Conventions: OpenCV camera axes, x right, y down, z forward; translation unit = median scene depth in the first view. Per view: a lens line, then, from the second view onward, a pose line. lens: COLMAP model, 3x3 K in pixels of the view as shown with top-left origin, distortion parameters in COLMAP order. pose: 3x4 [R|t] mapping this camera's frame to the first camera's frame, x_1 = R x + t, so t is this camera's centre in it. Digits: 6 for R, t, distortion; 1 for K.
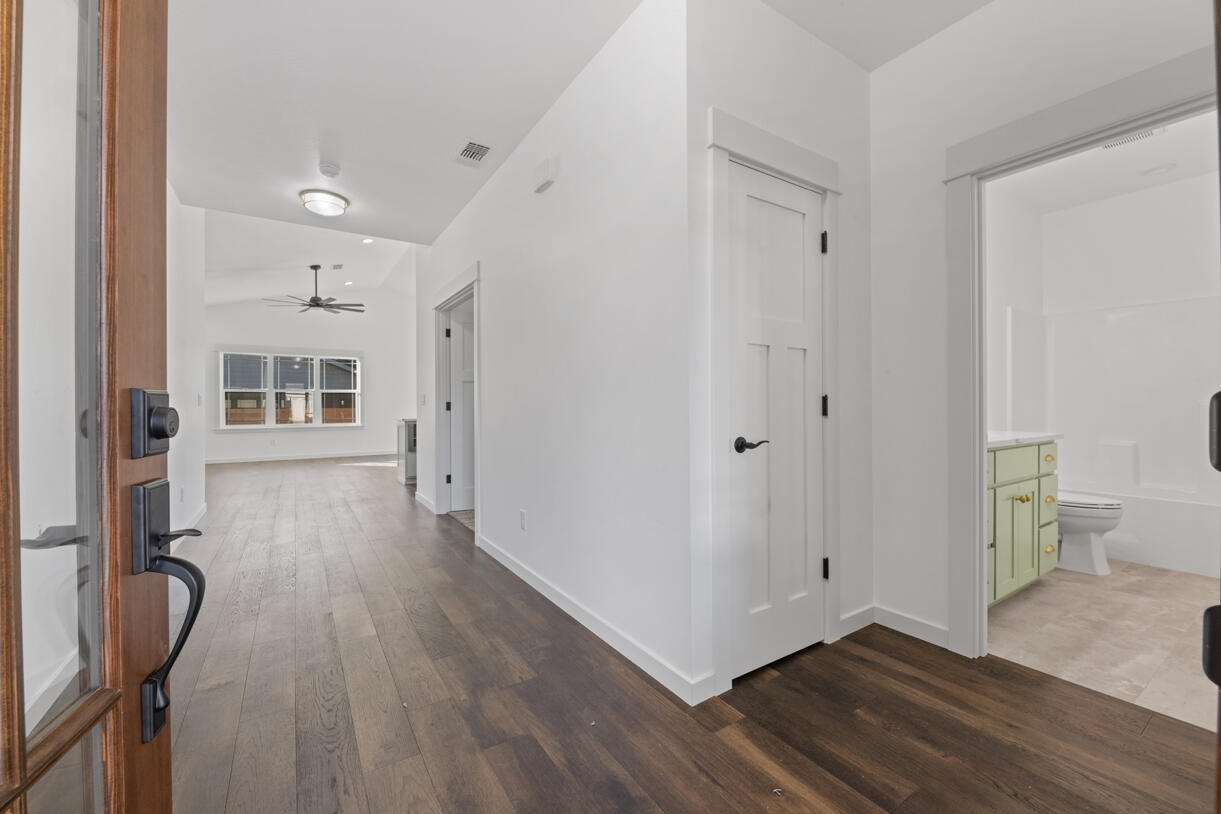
lens RADIAL K [[490.1, 0, 613.7], [0, 490.1, 410.5], [0, 0, 1]] dist [-0.001790, -0.003072]
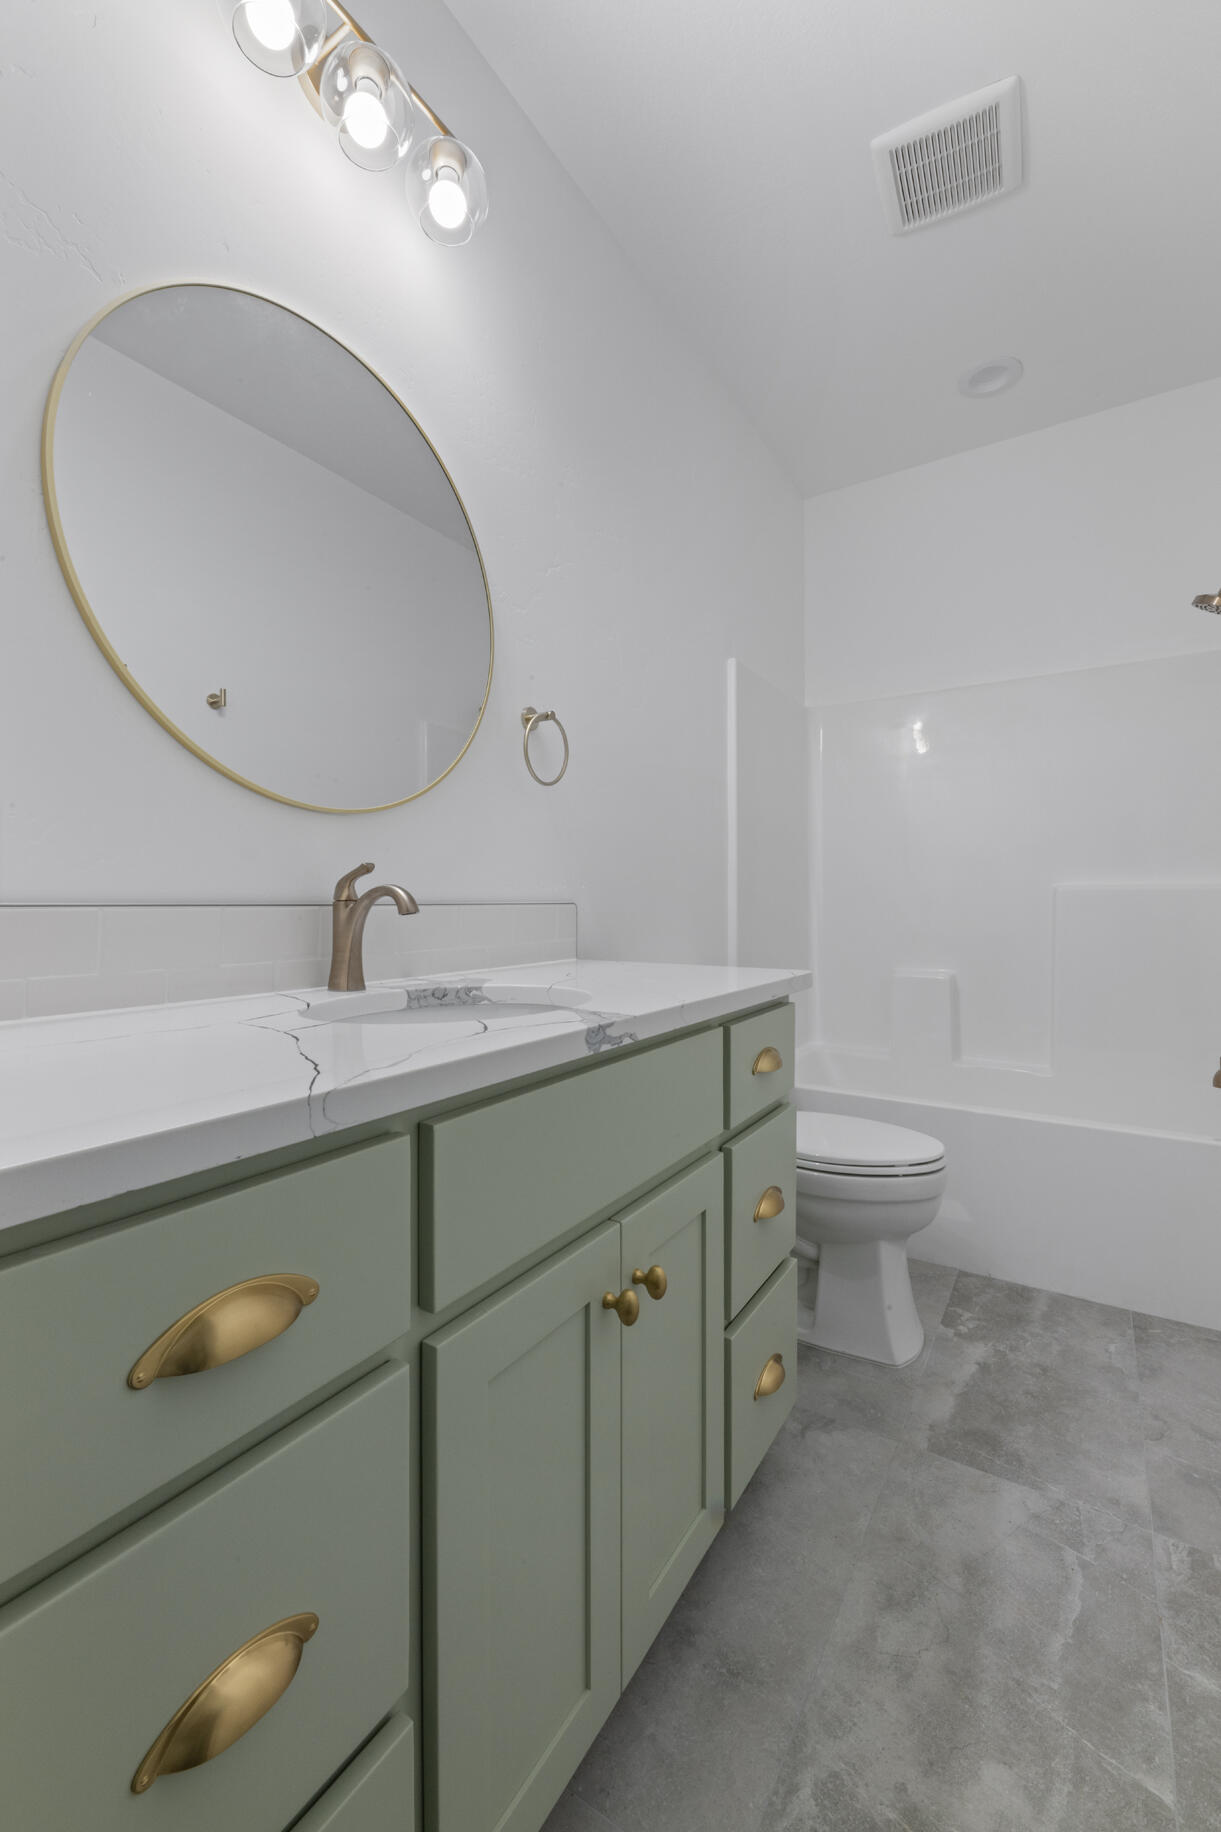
lens RADIAL K [[735.3, 0, 606.8], [0, 735.3, 915.7], [0, 0, 1]] dist [-0.001790, -0.003072]
pose [[0.917678, -0.000312, 0.397325, 0.629406], [0.000553, 1.000000, -0.000490, 0.010306], [-0.397325, 0.000670, 0.917678, 0.634403]]
